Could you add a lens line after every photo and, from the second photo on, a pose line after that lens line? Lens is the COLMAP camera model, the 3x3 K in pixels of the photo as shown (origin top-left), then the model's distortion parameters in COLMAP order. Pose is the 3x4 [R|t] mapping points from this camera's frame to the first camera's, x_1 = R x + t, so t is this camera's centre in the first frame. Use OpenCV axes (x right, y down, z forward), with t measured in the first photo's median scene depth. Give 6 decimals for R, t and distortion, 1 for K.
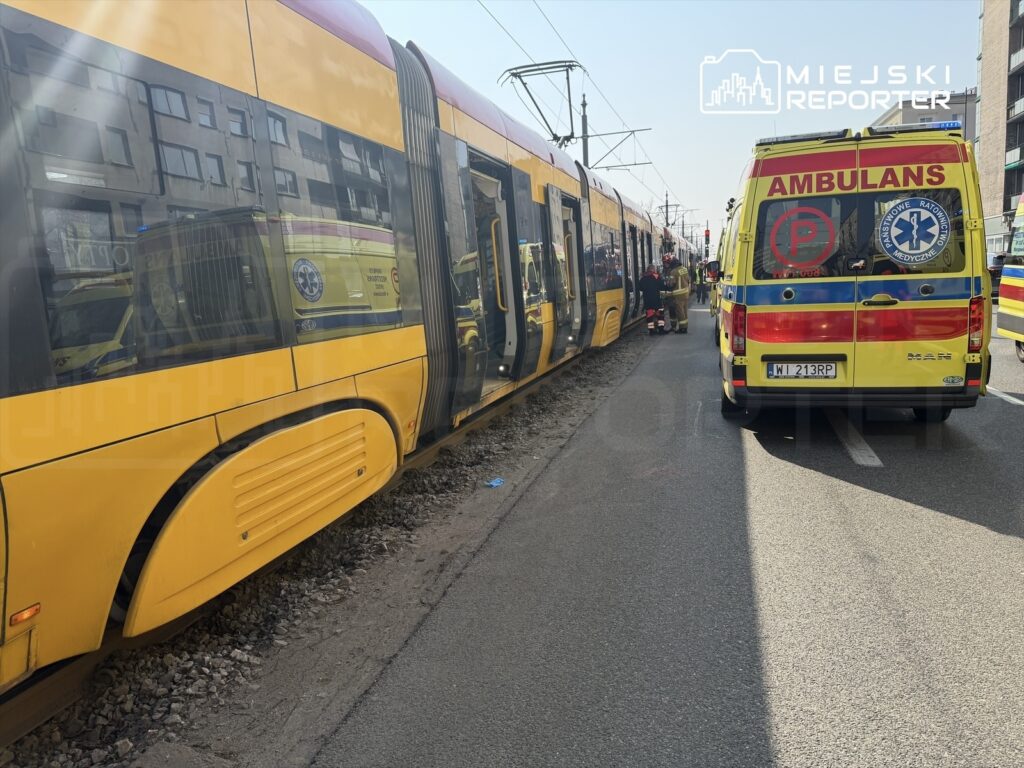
lens RADIAL K [[686.0, 0, 512.0], [0, 686.0, 384.0], [0, 0, 1]] dist [0.088589, 0.000073]
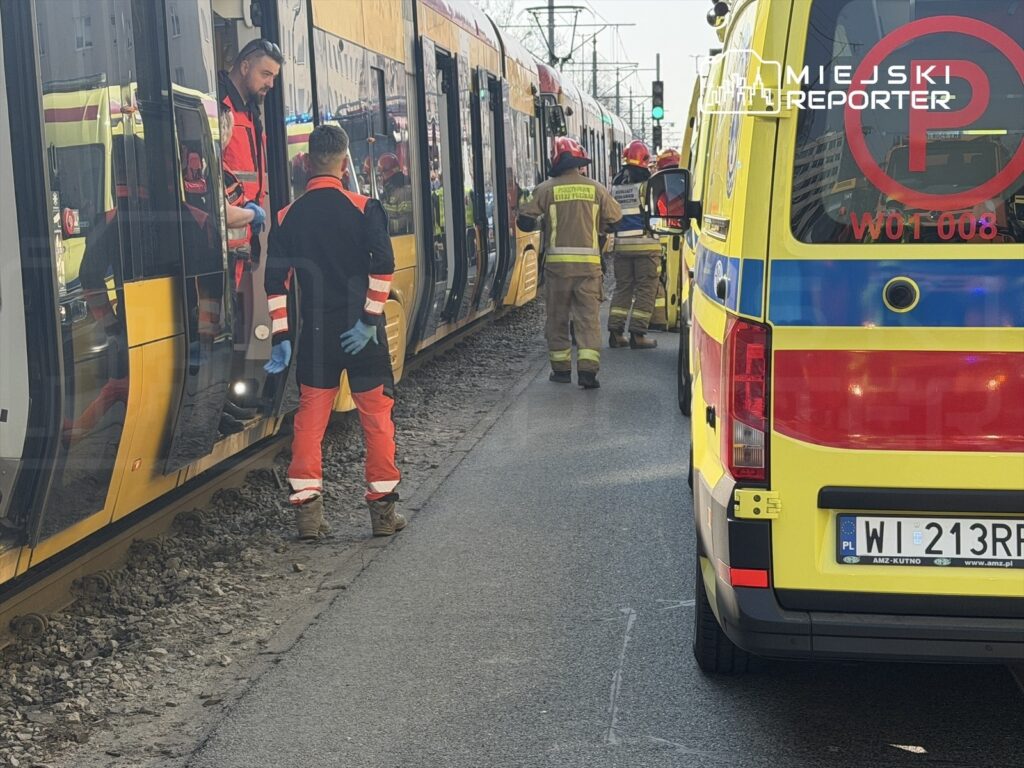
lens RADIAL K [[1947.3, 0, 512.0], [0, 1947.3, 384.0], [0, 0, 1]] dist [0.003045, 3.144177]
pose [[0.979689, 0.022576, 0.199246, 0.043350], [-0.011472, 0.998325, -0.056710, -0.028856], [-0.200193, 0.053273, 0.978307, 0.145105]]
